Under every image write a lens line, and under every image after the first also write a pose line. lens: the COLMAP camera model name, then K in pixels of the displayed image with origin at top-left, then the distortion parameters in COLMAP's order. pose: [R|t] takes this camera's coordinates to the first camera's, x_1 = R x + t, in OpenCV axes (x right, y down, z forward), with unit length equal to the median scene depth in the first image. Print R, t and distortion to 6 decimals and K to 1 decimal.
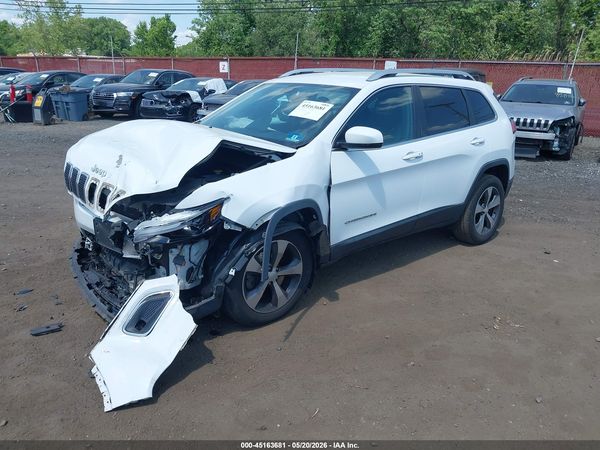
lens RADIAL K [[477.4, 0, 300.9], [0, 477.4, 226.2], [0, 0, 1]] dist [0.008580, -0.008148]
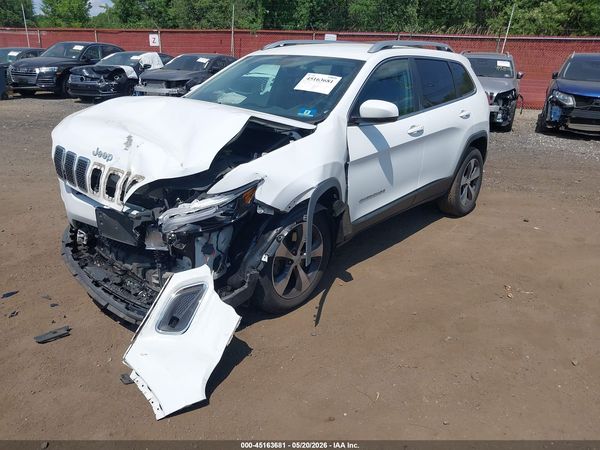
lens RADIAL K [[477.4, 0, 300.9], [0, 477.4, 230.4], [0, 0, 1]] dist [0.008580, -0.008148]
pose [[0.988280, -0.053146, 0.143099, -0.166446], [0.045118, 0.997251, 0.058770, -0.009074], [-0.145829, -0.051624, 0.987962, 0.051923]]
